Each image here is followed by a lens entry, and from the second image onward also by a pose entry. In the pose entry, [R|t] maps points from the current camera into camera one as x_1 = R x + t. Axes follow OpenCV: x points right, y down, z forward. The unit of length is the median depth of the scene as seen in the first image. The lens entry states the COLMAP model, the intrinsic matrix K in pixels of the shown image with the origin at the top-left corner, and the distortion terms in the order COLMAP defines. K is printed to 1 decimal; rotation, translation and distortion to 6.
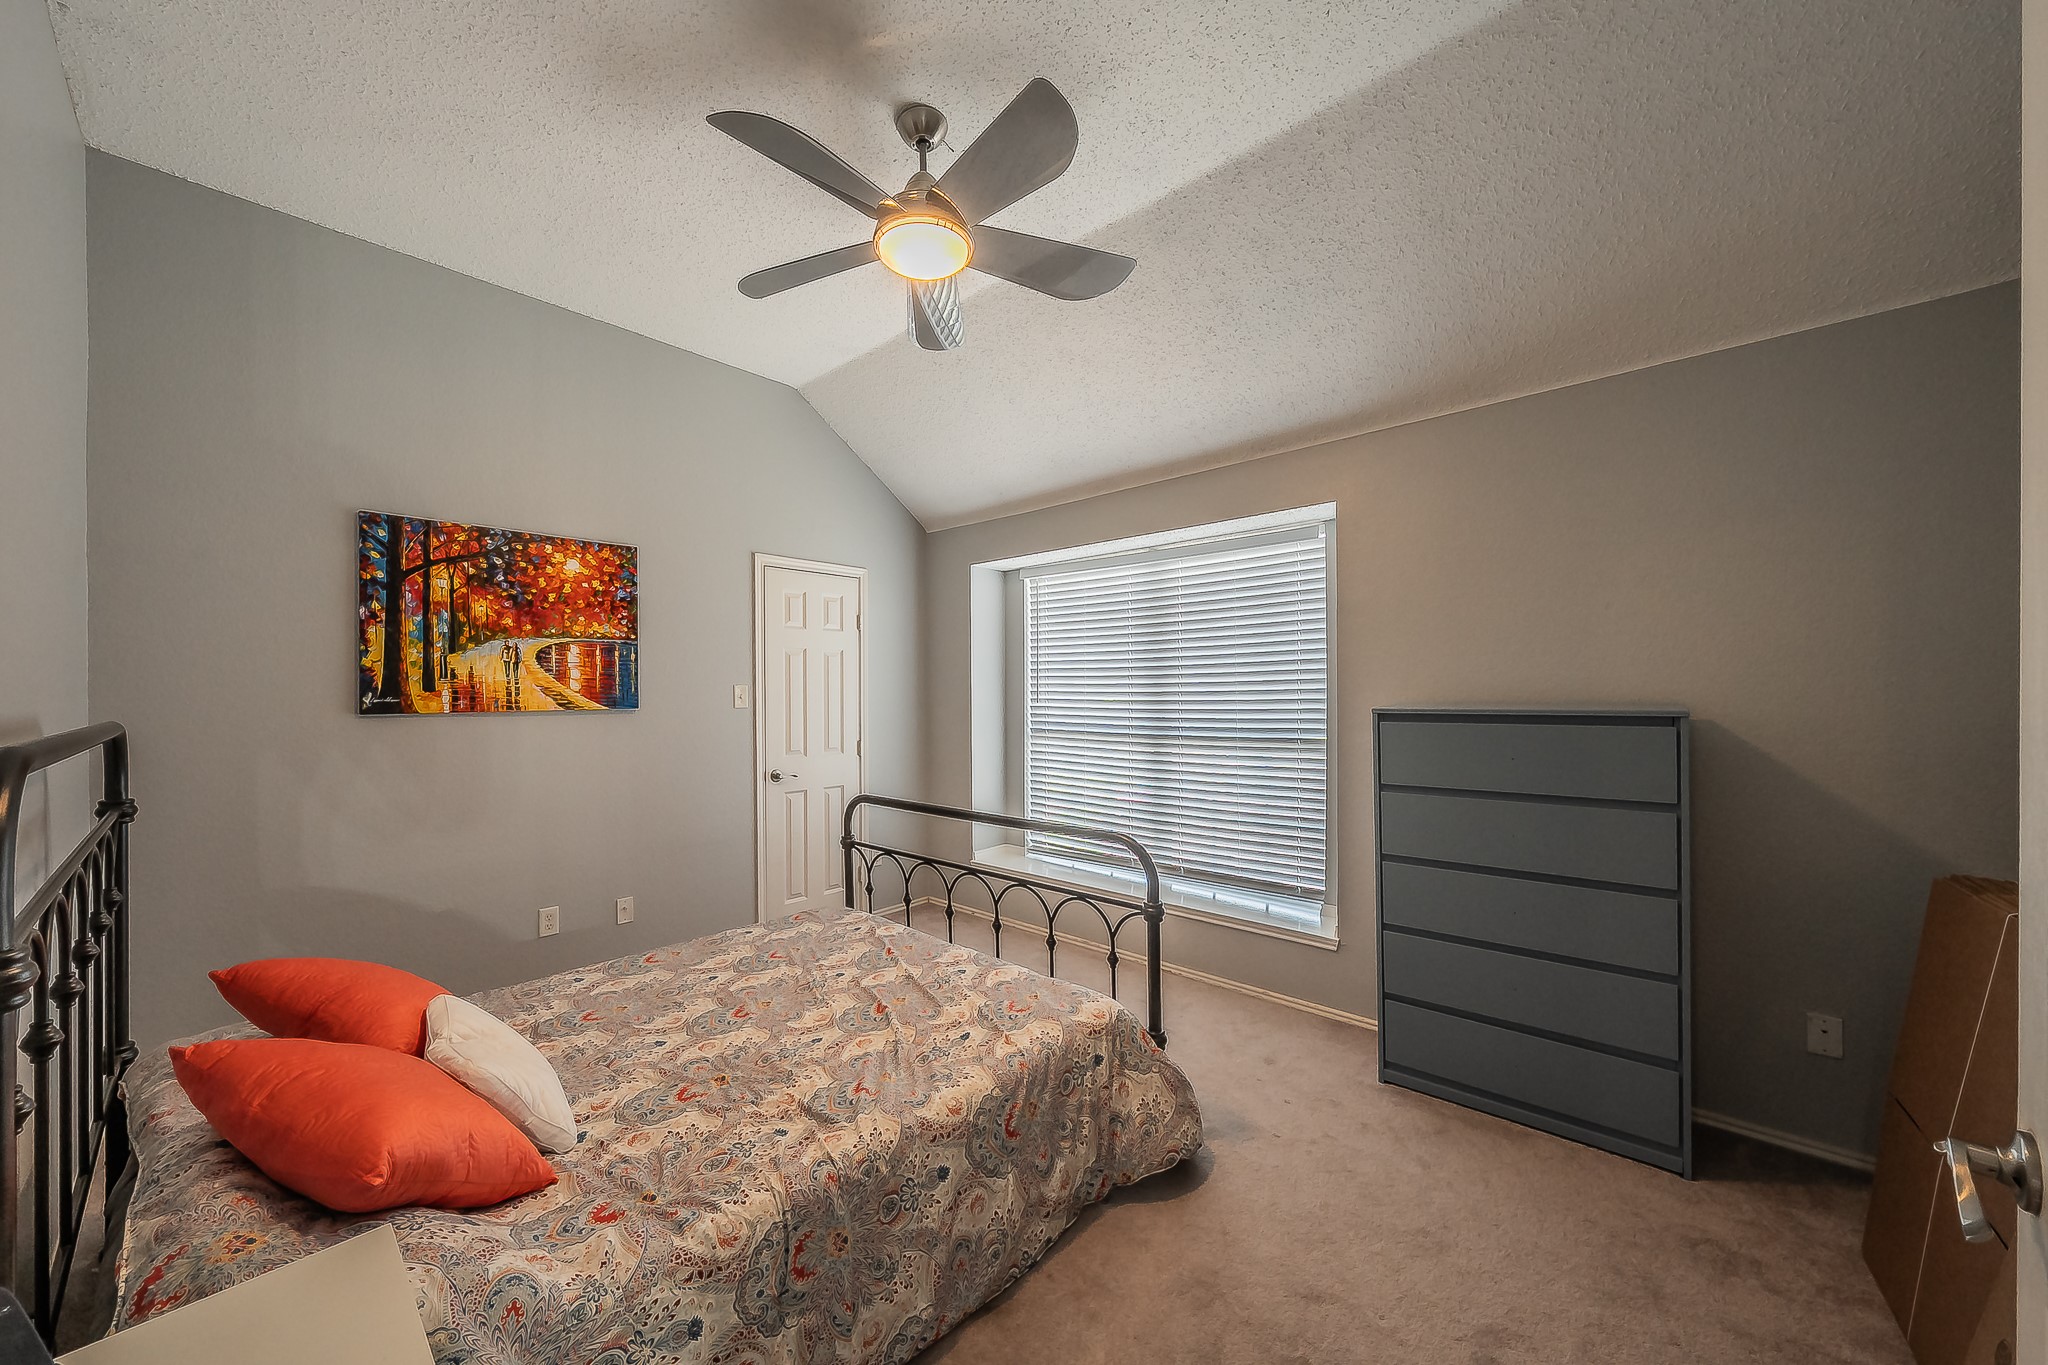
lens RADIAL K [[717.5, 0, 1019.1], [0, 717.5, 688.8], [0, 0, 1]] dist [-0.001509, -0.000023]
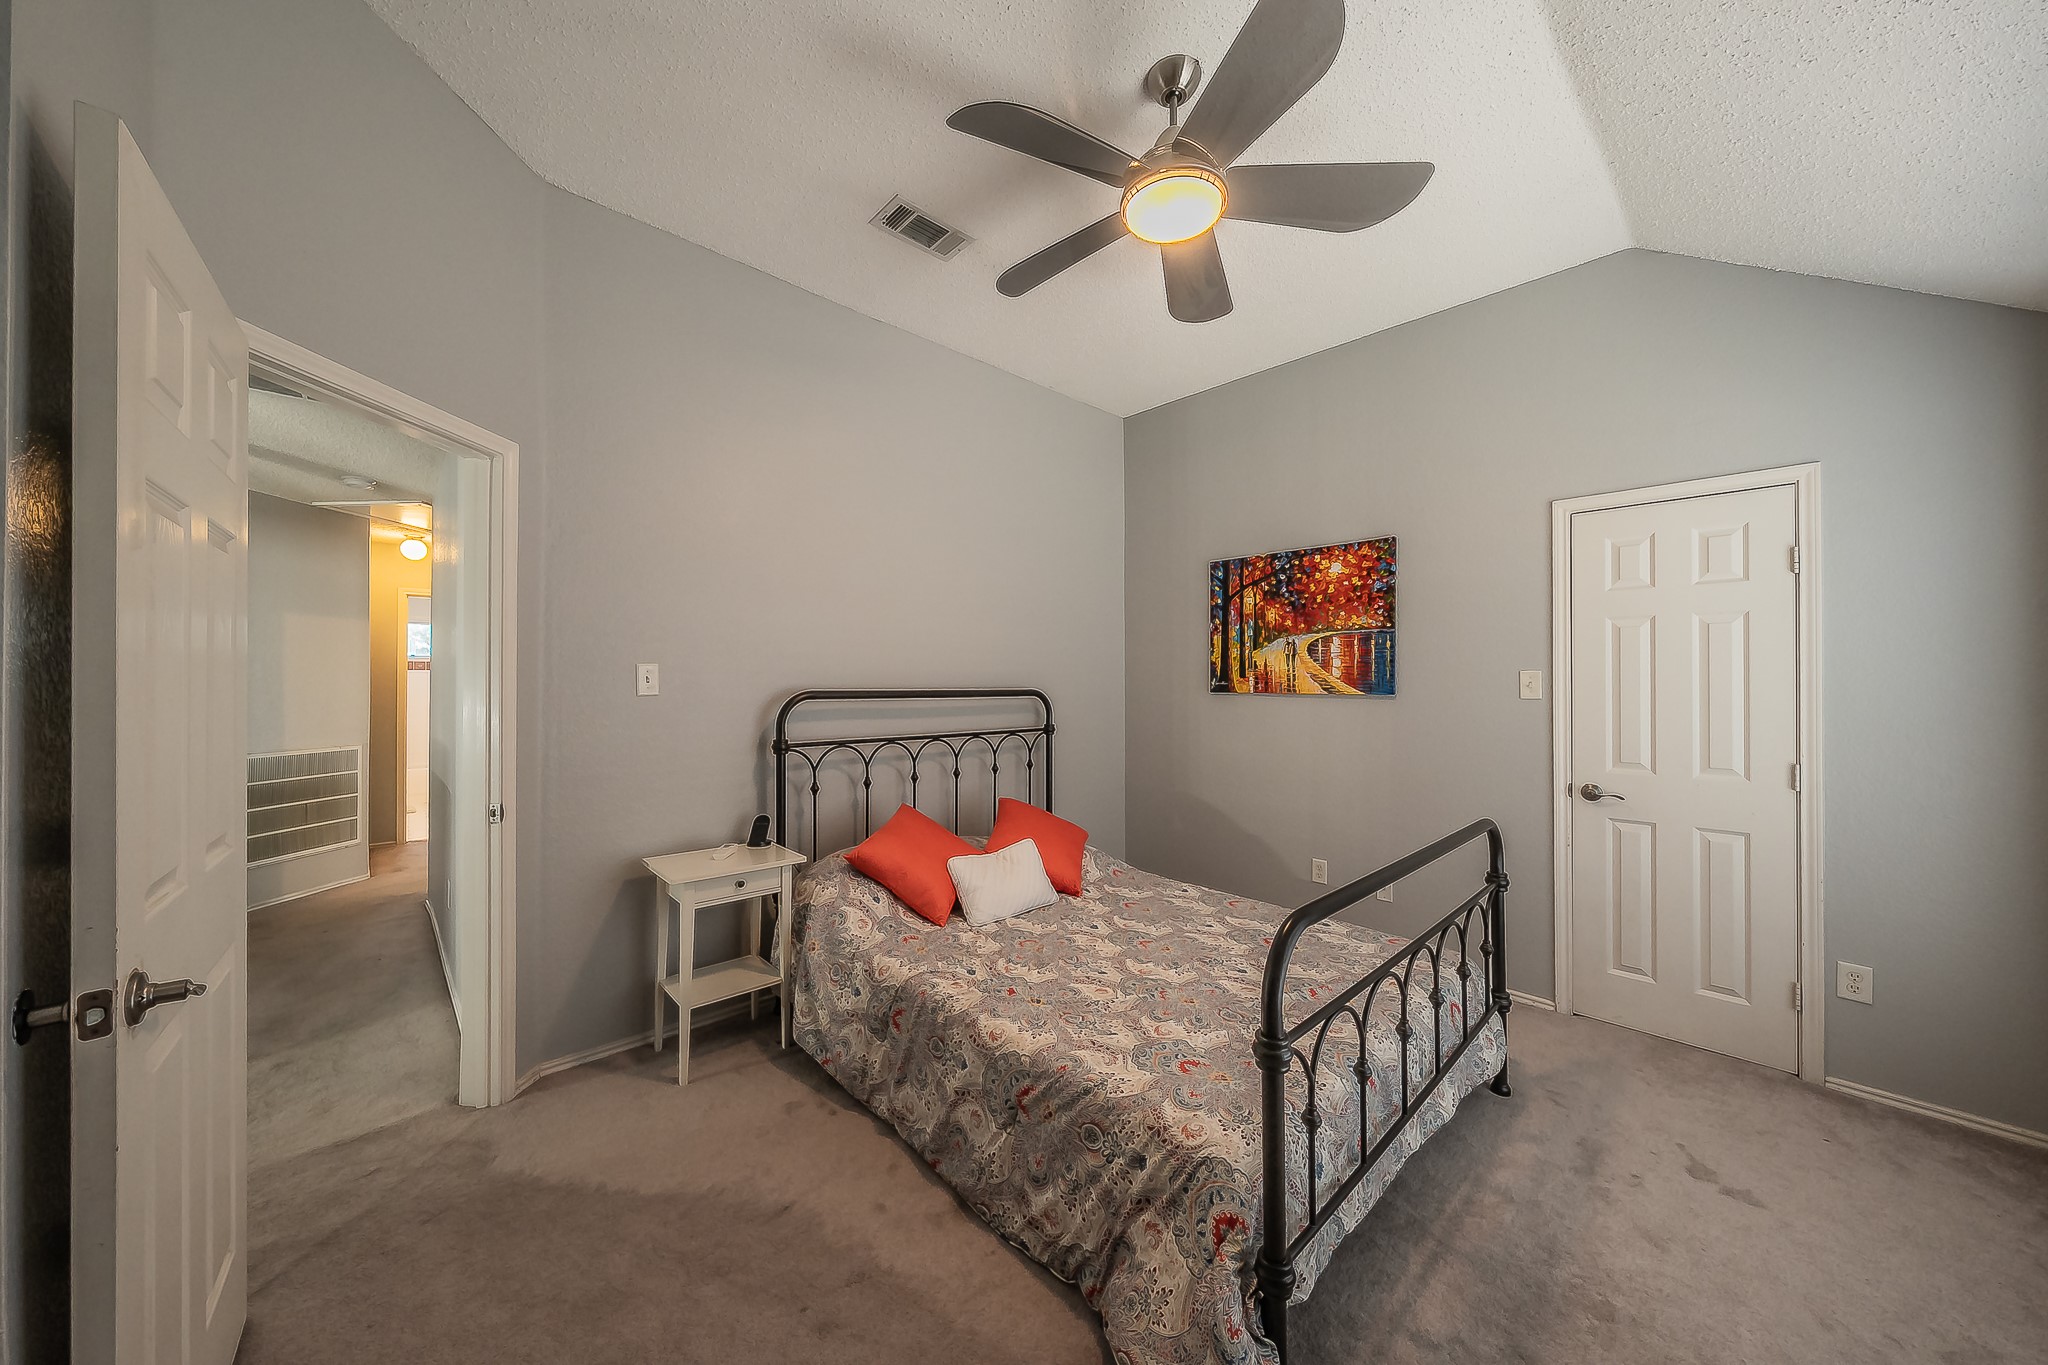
lens RADIAL K [[700.6, 0, 1017.2], [0, 700.6, 678.1], [0, 0, 1]] dist [-0.001488, -0.000038]
pose [[-0.069587, 0.000956, -0.997575, 0.562238], [0.000626, 0.999999, 0.000915, 0.002847], [0.997576, -0.000560, -0.069587, 0.603618]]
